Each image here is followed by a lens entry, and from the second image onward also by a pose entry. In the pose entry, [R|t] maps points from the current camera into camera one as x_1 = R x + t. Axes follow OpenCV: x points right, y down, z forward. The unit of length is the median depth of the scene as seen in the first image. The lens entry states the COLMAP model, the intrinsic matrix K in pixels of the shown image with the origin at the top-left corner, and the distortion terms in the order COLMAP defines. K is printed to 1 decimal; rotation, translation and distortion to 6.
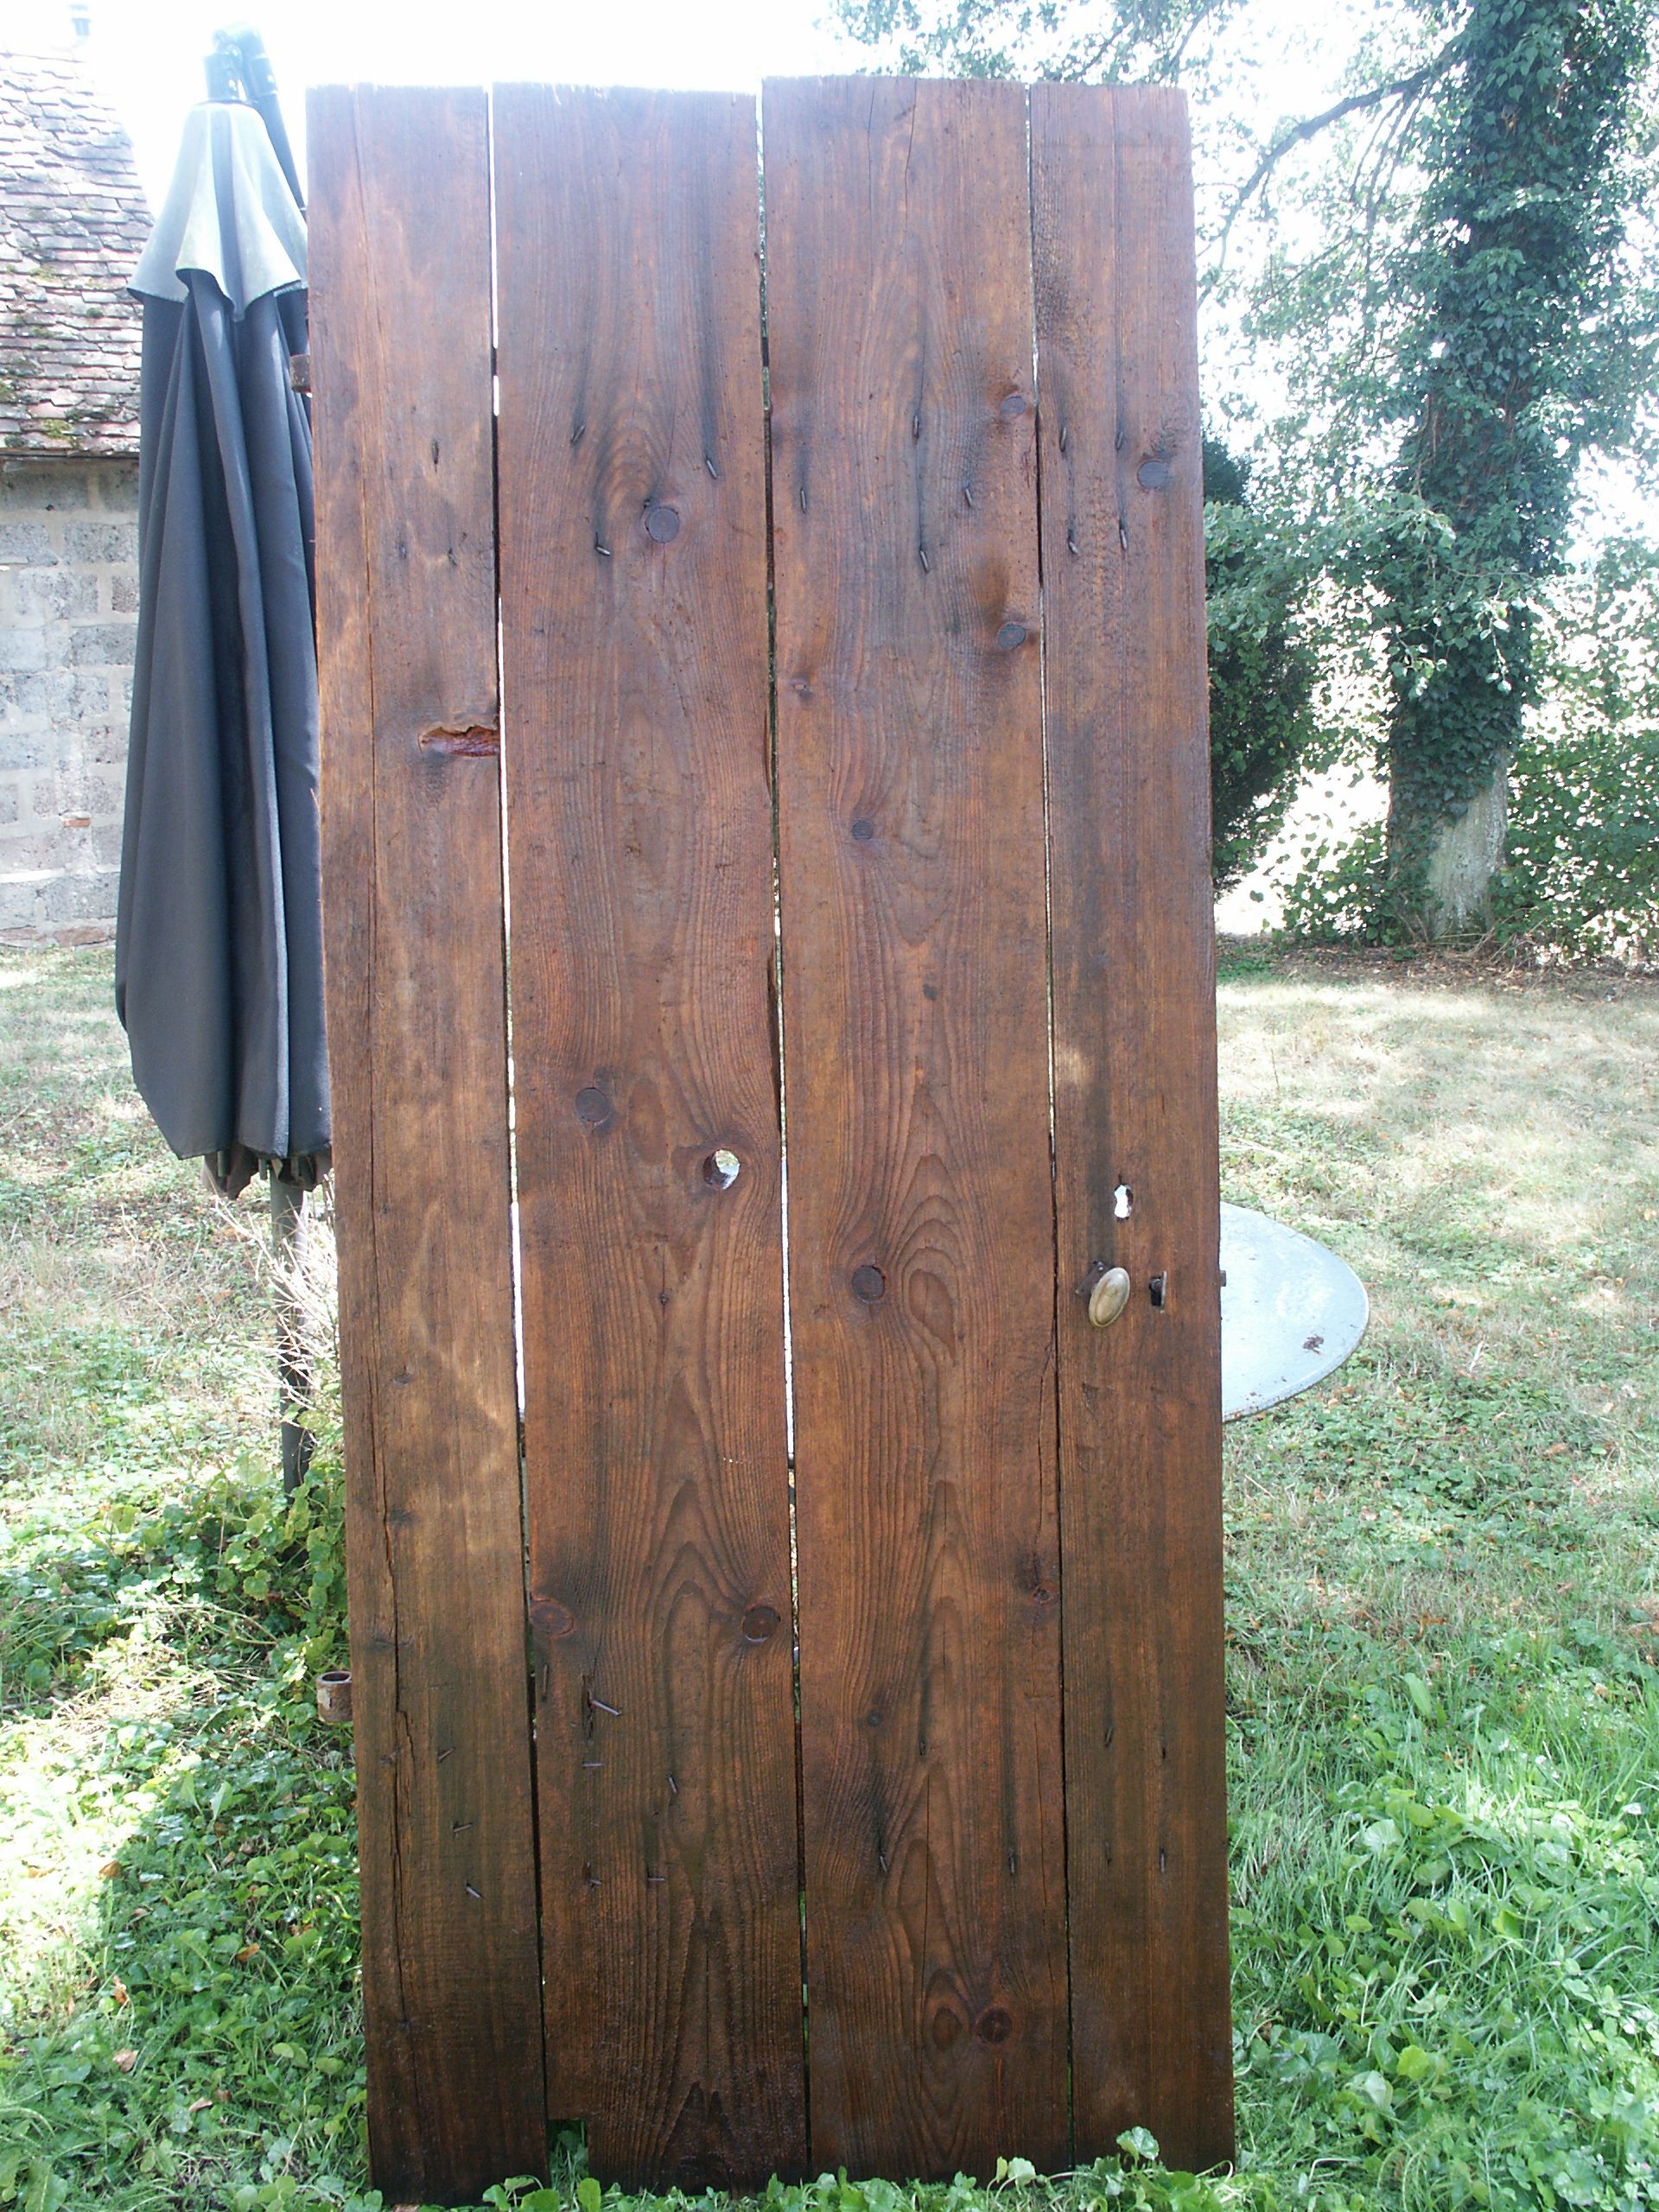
lens RADIAL K [[2023.3, 0, 829.5], [0, 2023.3, 1106.0], [0, 0, 1]] dist [-0.091363, 0.015148]
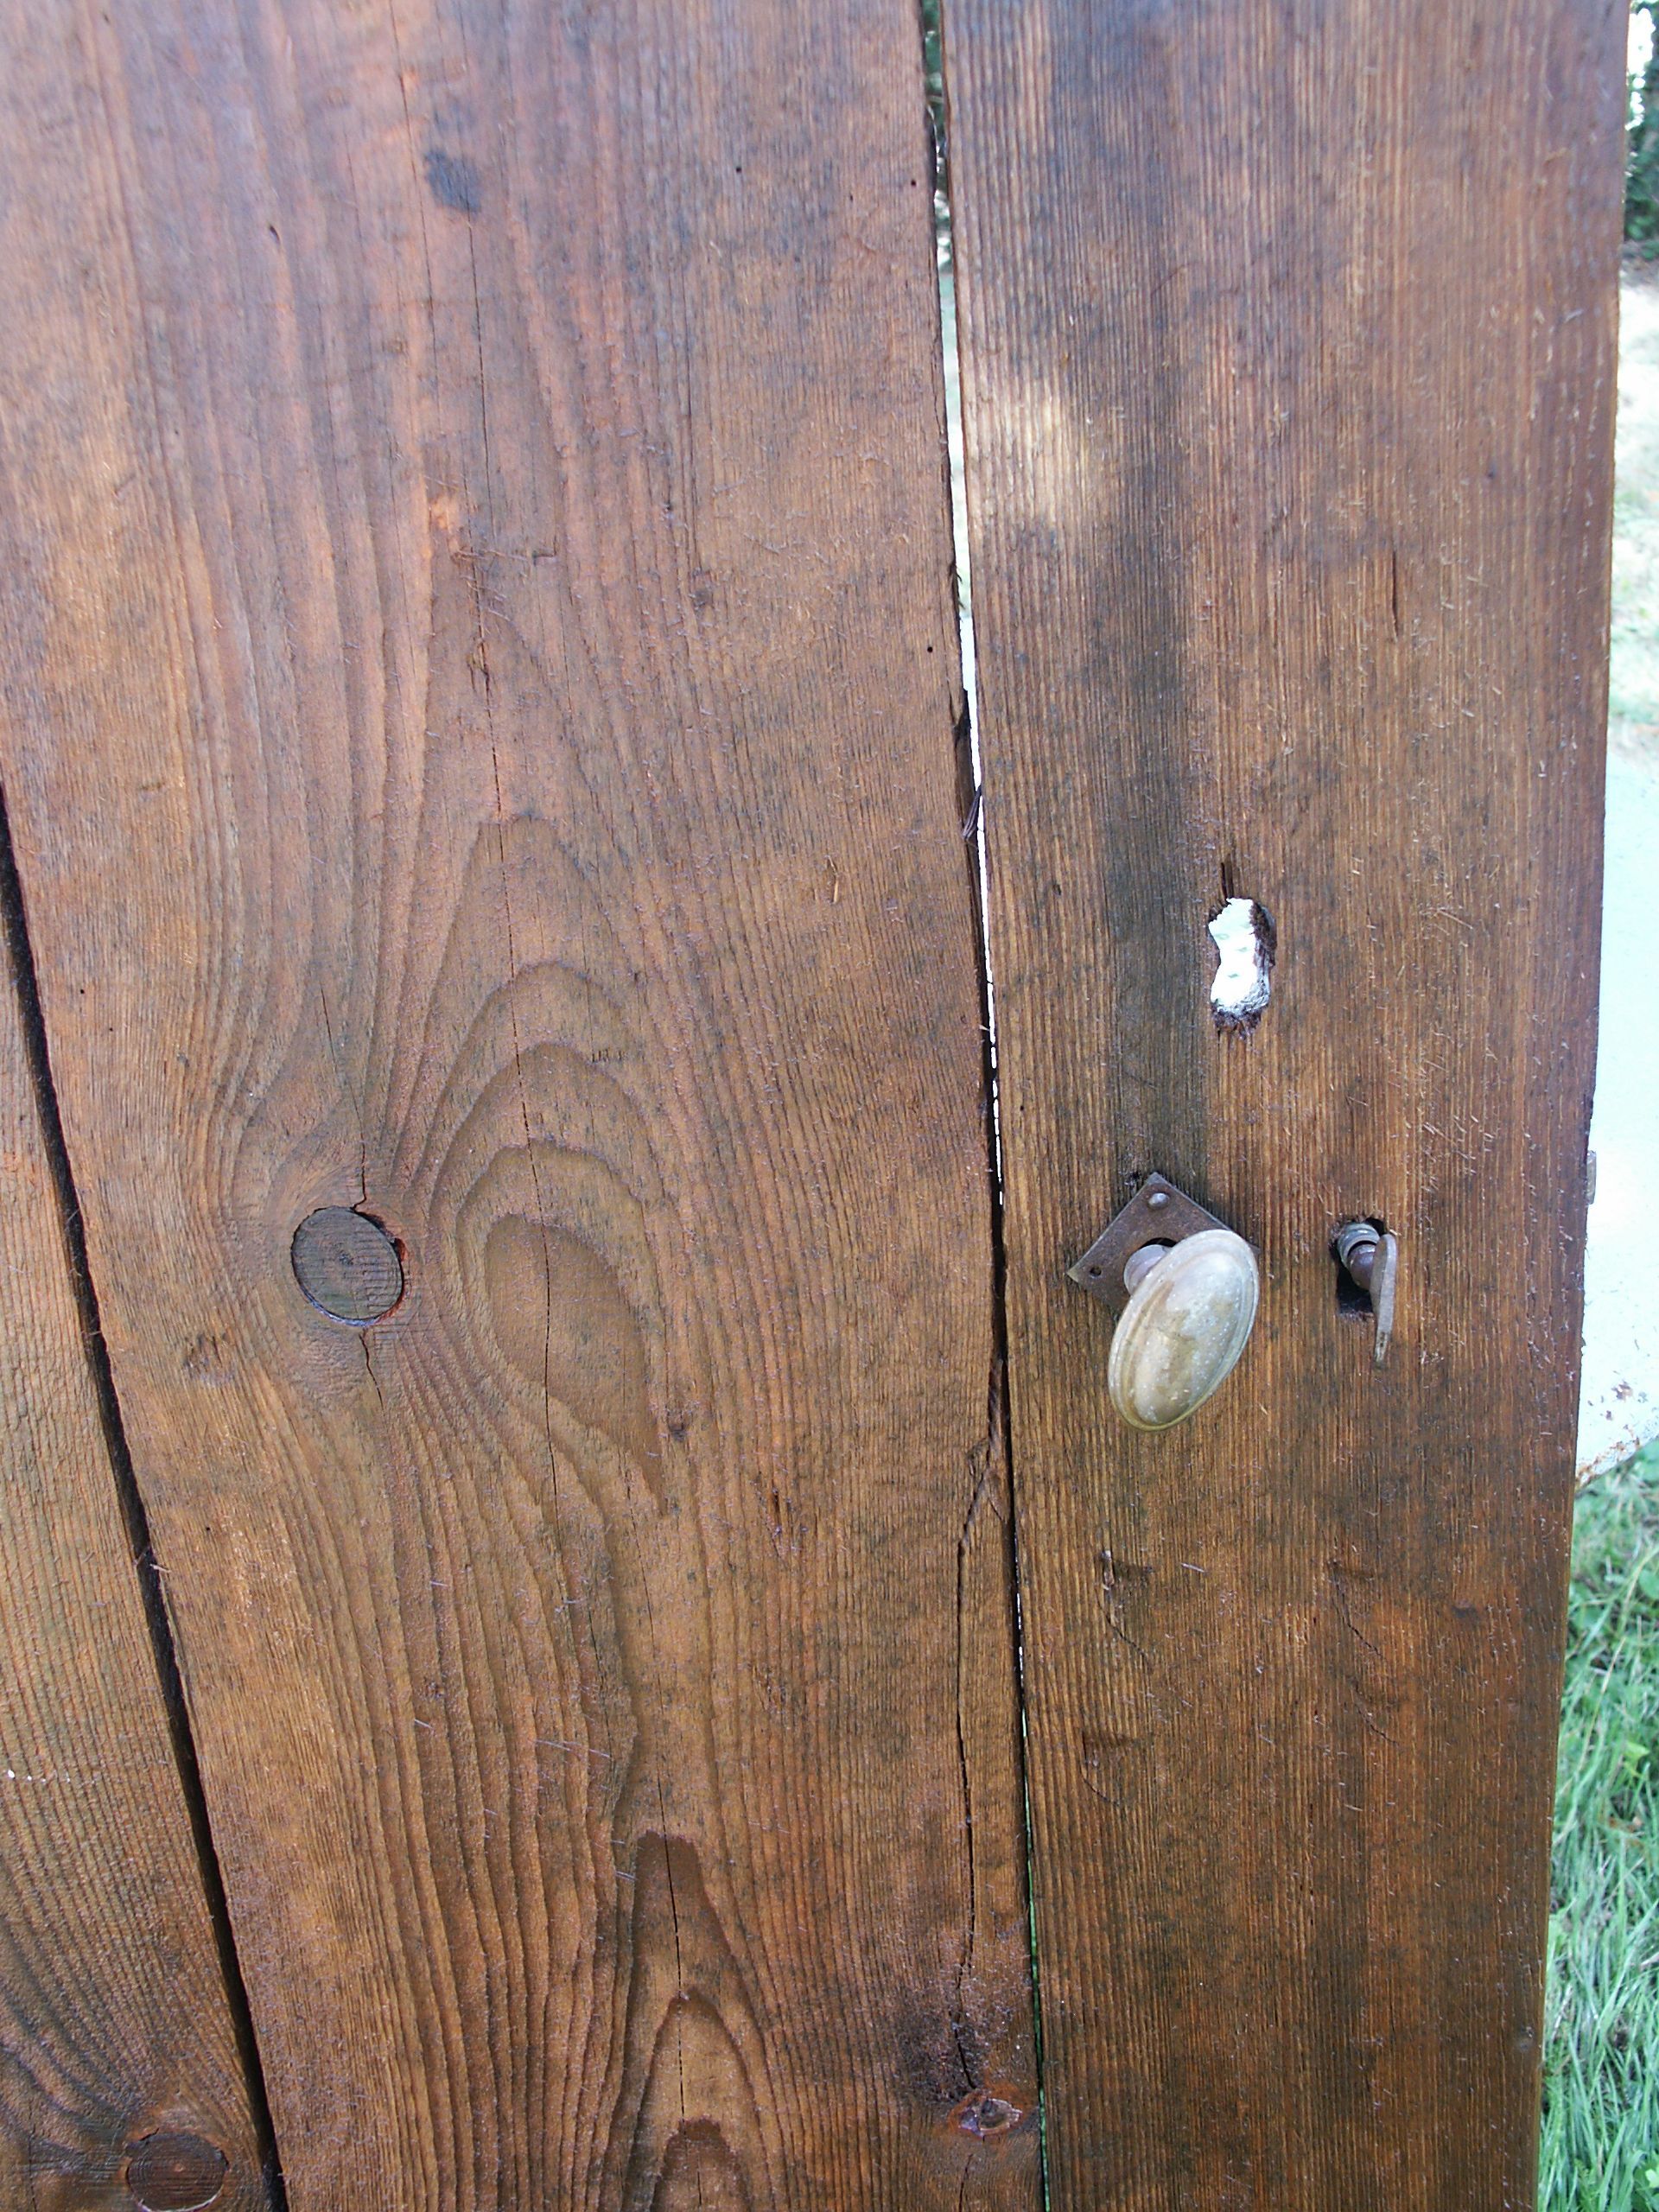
lens RADIAL K [[2170.3, 0, 829.5], [0, 2170.3, 1106.0], [0, 0, 1]] dist [-0.147420, 0.182086]
pose [[0.996727, -0.026613, -0.076337, 0.112255], [0.047267, 0.957891, 0.283216, -0.018474], [0.065585, -0.285897, 0.956013, 0.713919]]
